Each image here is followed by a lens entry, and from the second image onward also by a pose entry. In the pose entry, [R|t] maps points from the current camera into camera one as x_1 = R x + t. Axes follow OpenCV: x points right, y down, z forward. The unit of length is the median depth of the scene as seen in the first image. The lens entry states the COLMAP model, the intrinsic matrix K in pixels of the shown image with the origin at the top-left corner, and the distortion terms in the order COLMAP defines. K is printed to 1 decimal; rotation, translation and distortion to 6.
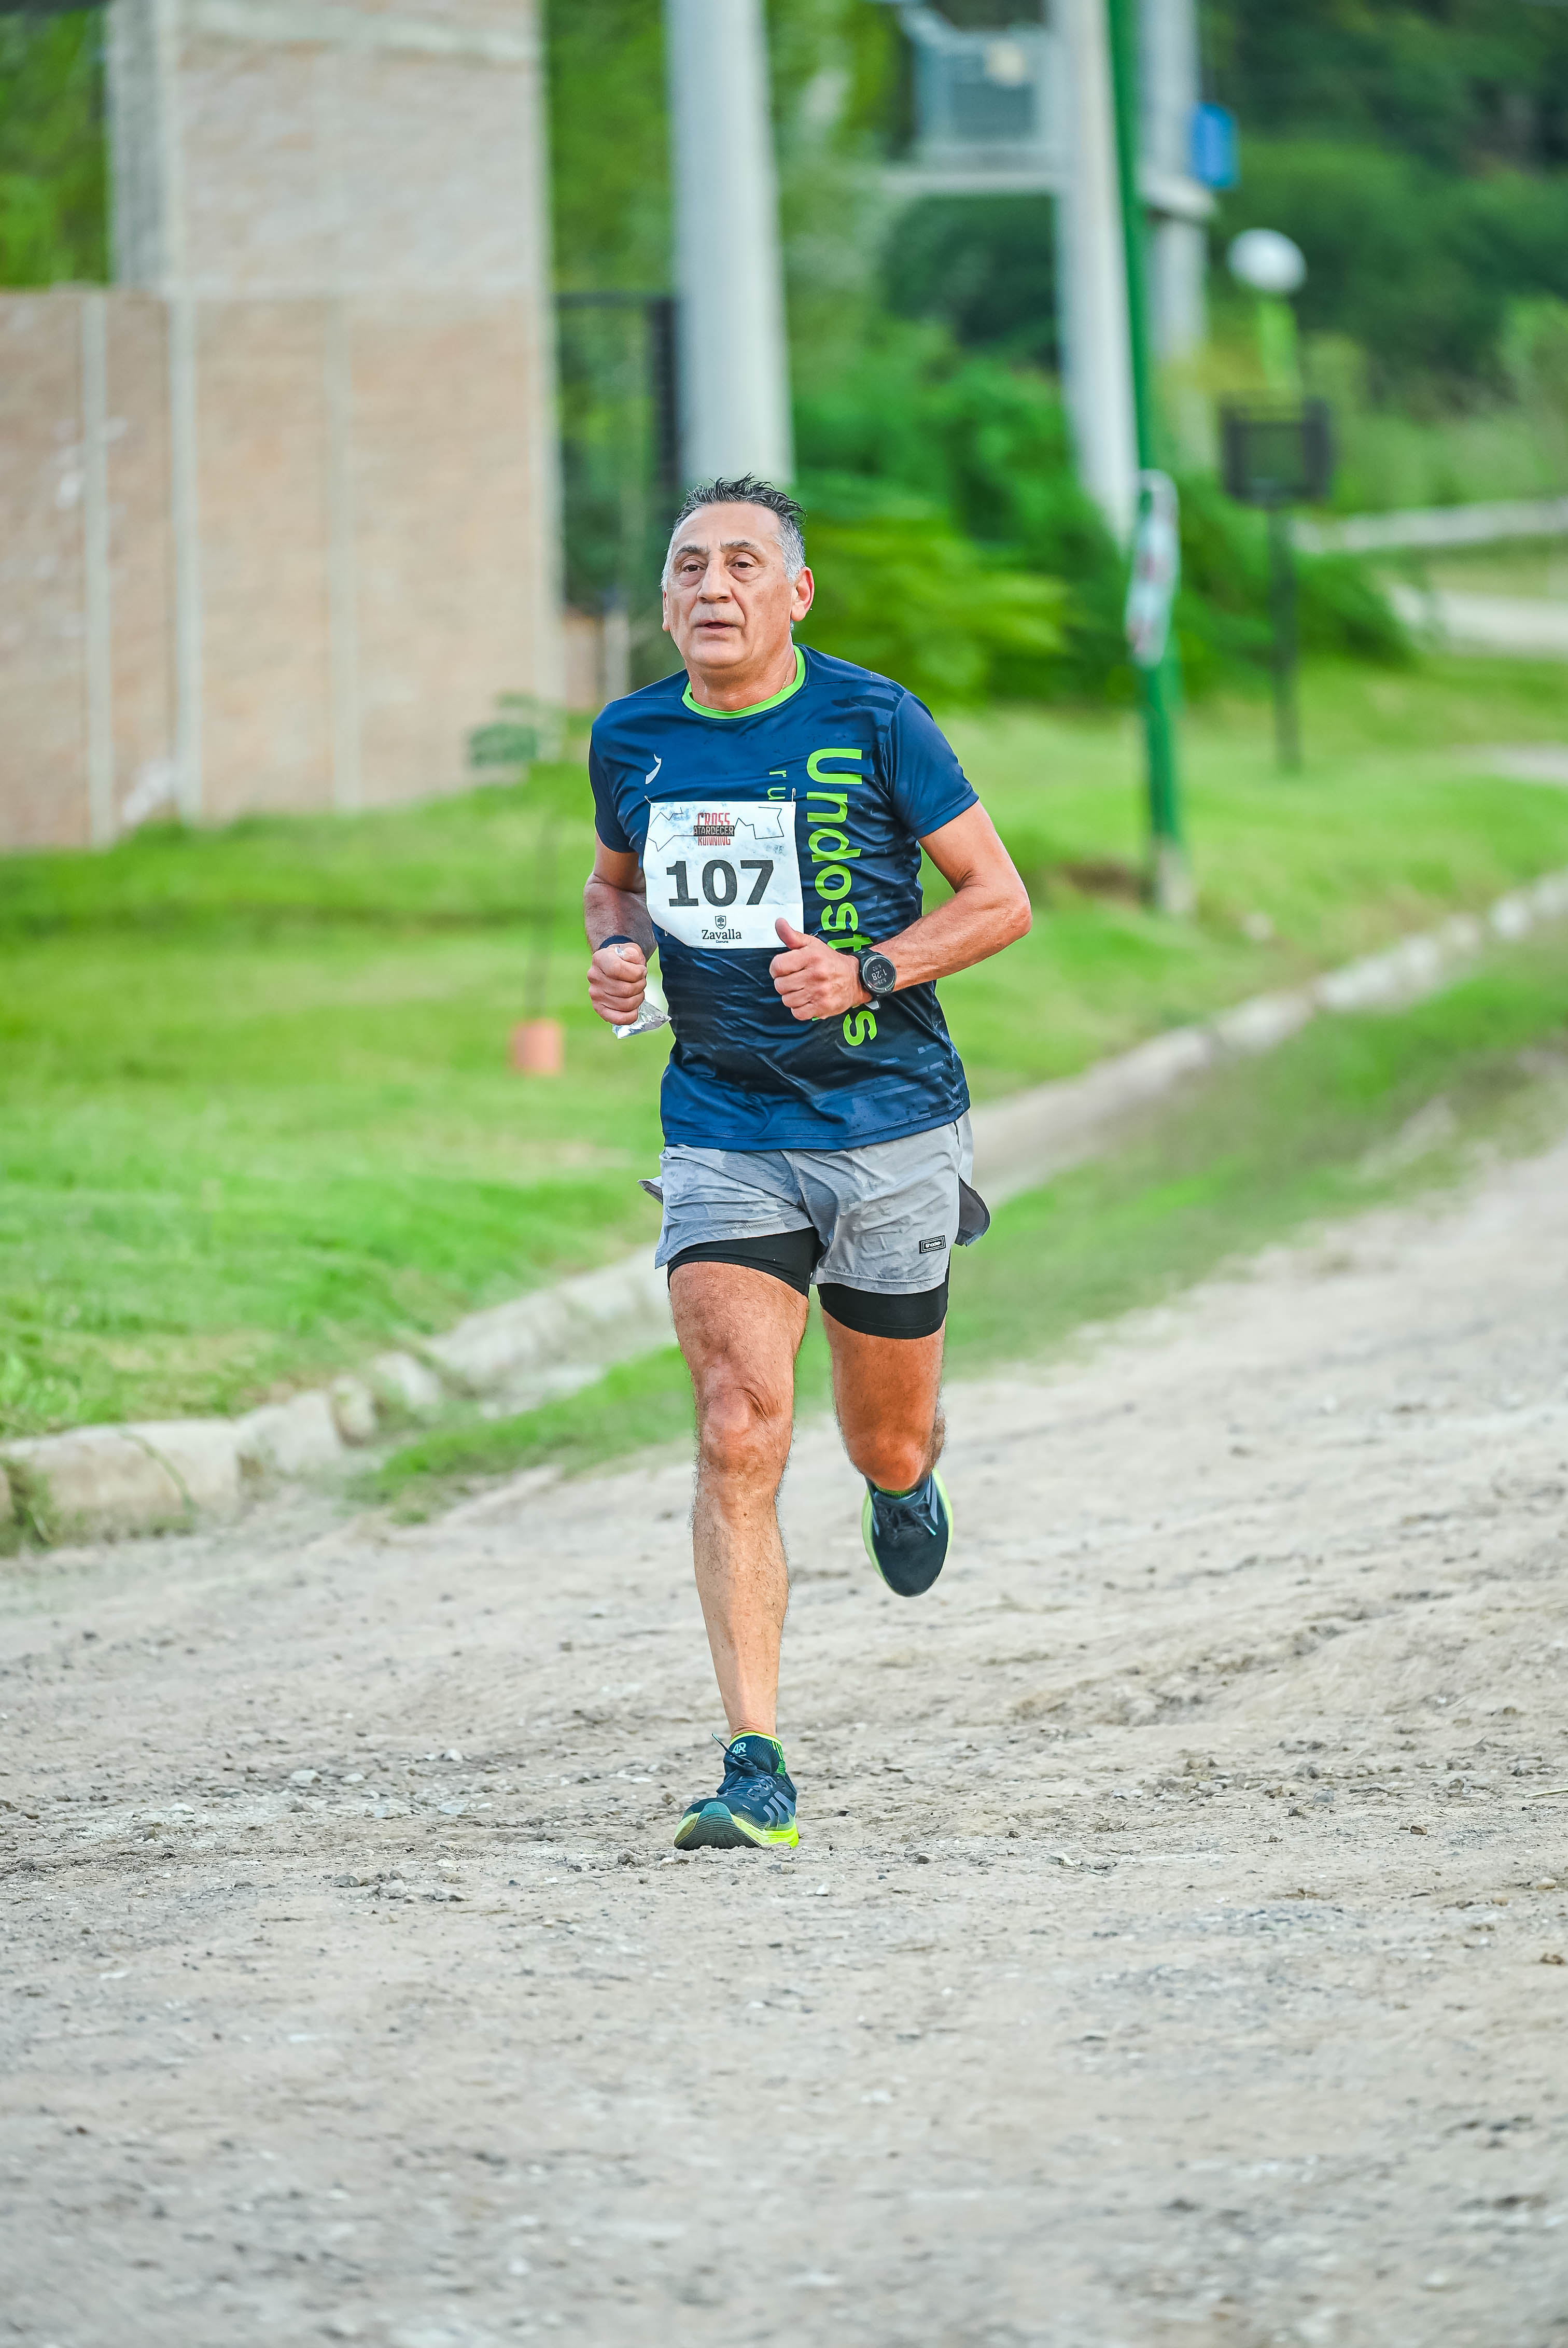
lens RADIAL K [[13828.4, 0, 766.1], [0, 13828.4, 1117.0], [0, 0, 1]] dist [-2.548216, 0.000000]
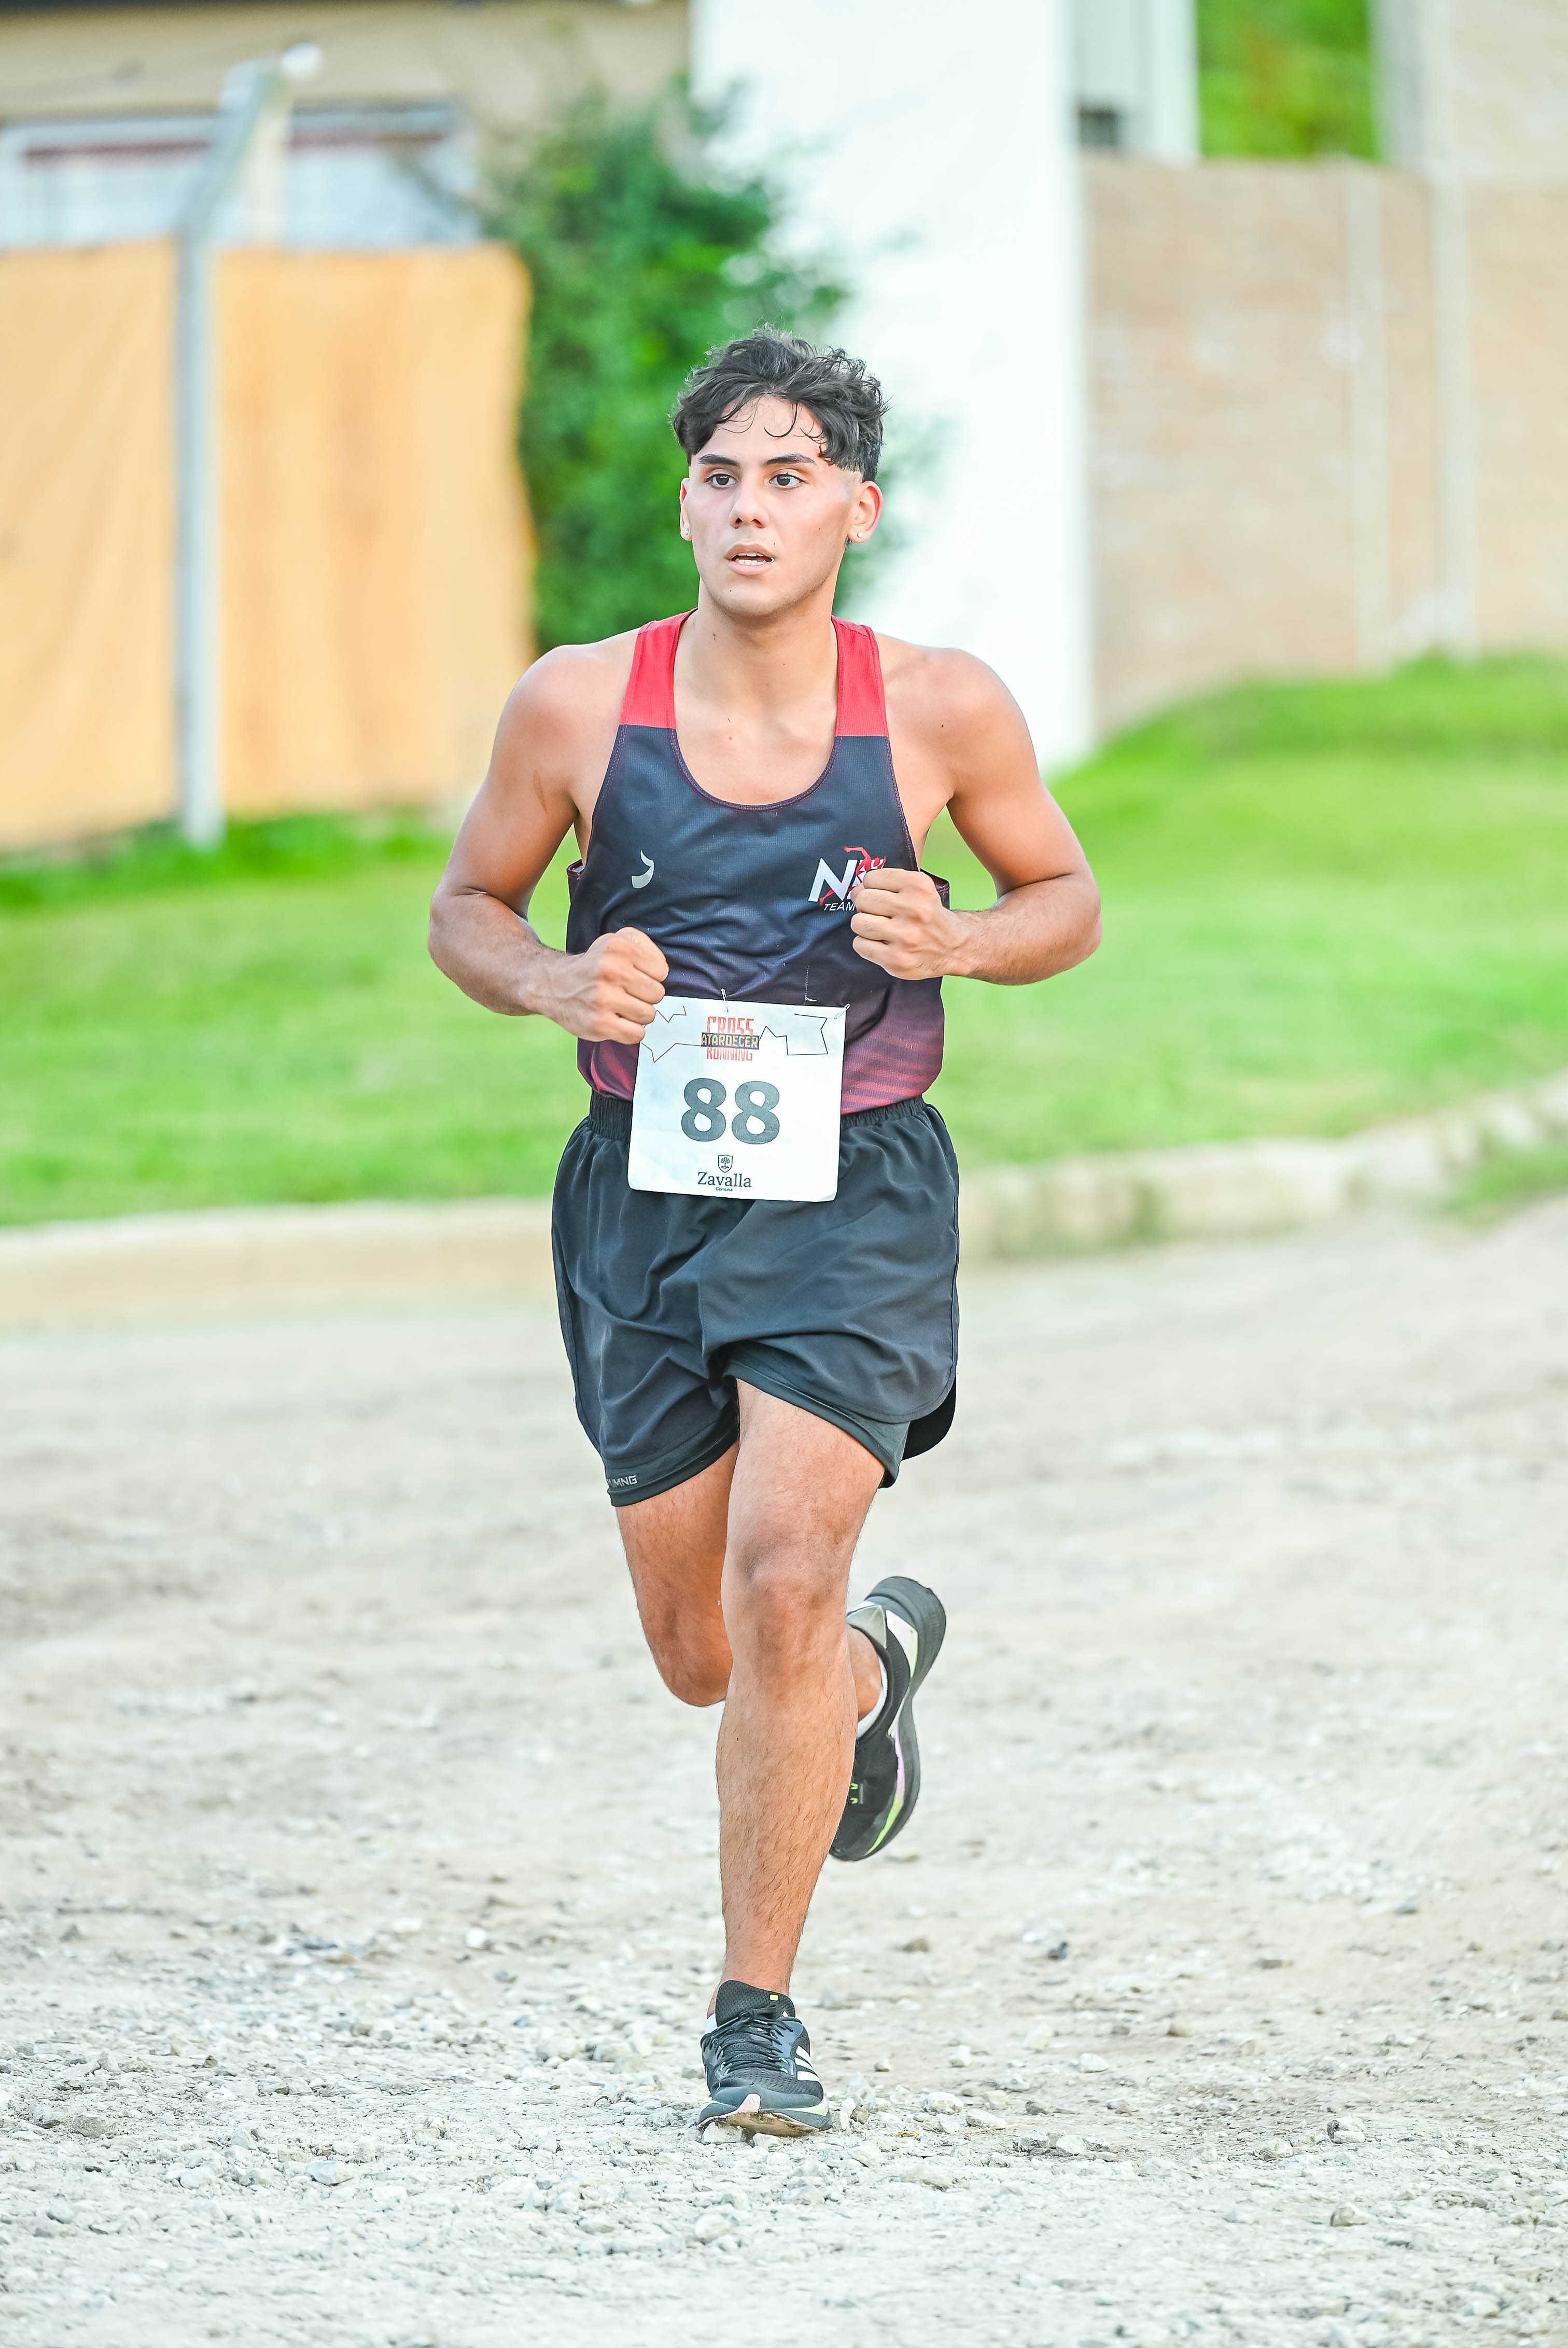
lens RADIAL K [[13597.9, 0, 782.1], [0, 13597.9, 1173.6], [0, 0, 1]] dist [-2.583902, 0.000000]
pose [[0.994260, 0.023504, -0.104382, 0.051742], [-0.021947, 0.999631, 0.016032, 0.011142], [0.104720, -0.013649, 0.994408, -0.206632]]
